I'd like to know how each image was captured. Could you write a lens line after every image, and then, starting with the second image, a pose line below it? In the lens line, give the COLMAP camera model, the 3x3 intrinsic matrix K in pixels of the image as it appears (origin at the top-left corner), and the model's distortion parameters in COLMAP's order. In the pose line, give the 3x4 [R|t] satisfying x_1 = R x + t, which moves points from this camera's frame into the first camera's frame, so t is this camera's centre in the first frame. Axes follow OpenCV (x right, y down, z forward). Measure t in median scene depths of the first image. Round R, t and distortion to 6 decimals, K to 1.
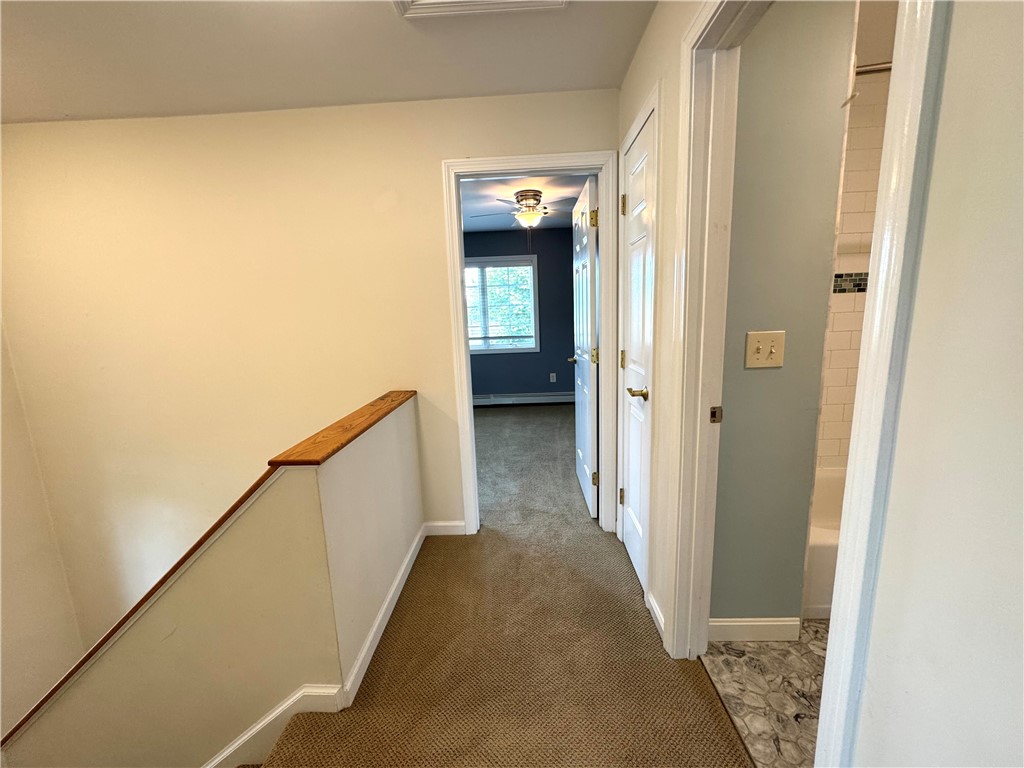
lens RADIAL K [[409.0, 0, 512.0], [0, 409.0, 384.0], [0, 0, 1]] dist [-0.003718, -0.000321]
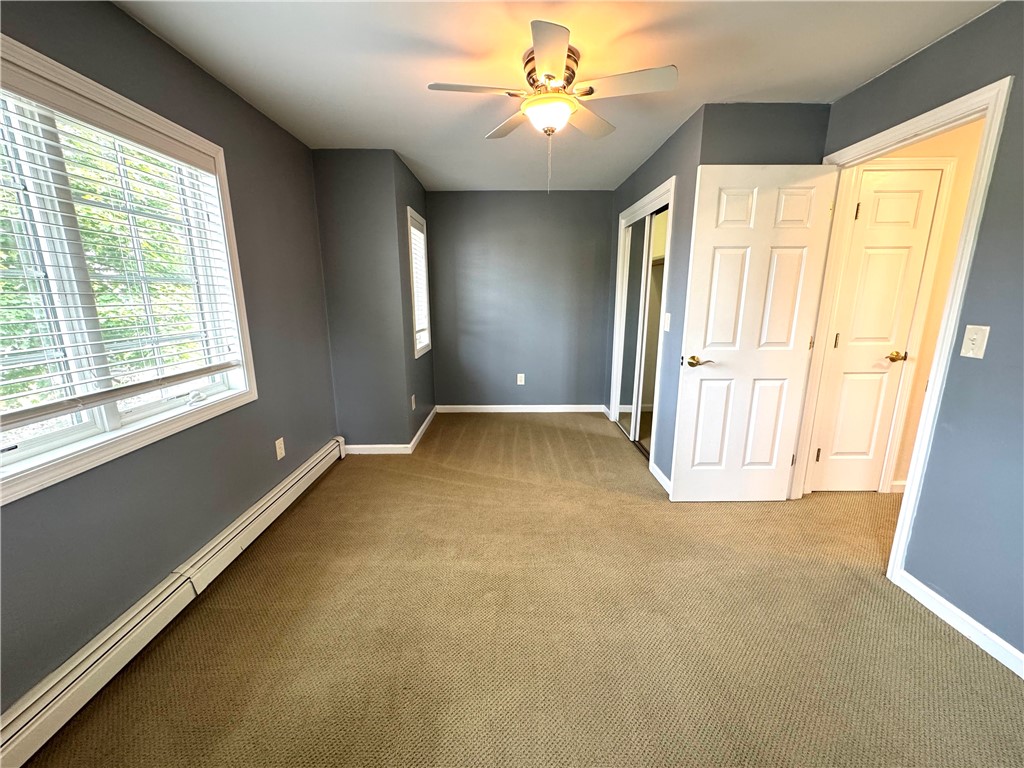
lens RADIAL K [[409.0, 0, 512.0], [0, 409.0, 384.0], [0, 0, 1]] dist [-0.003718, -0.000321]
pose [[-0.027317, -0.173309, 0.984489, -0.403620], [0.178094, 0.968256, 0.175394, -0.141060], [-0.983634, 0.180123, 0.004416, 0.880047]]
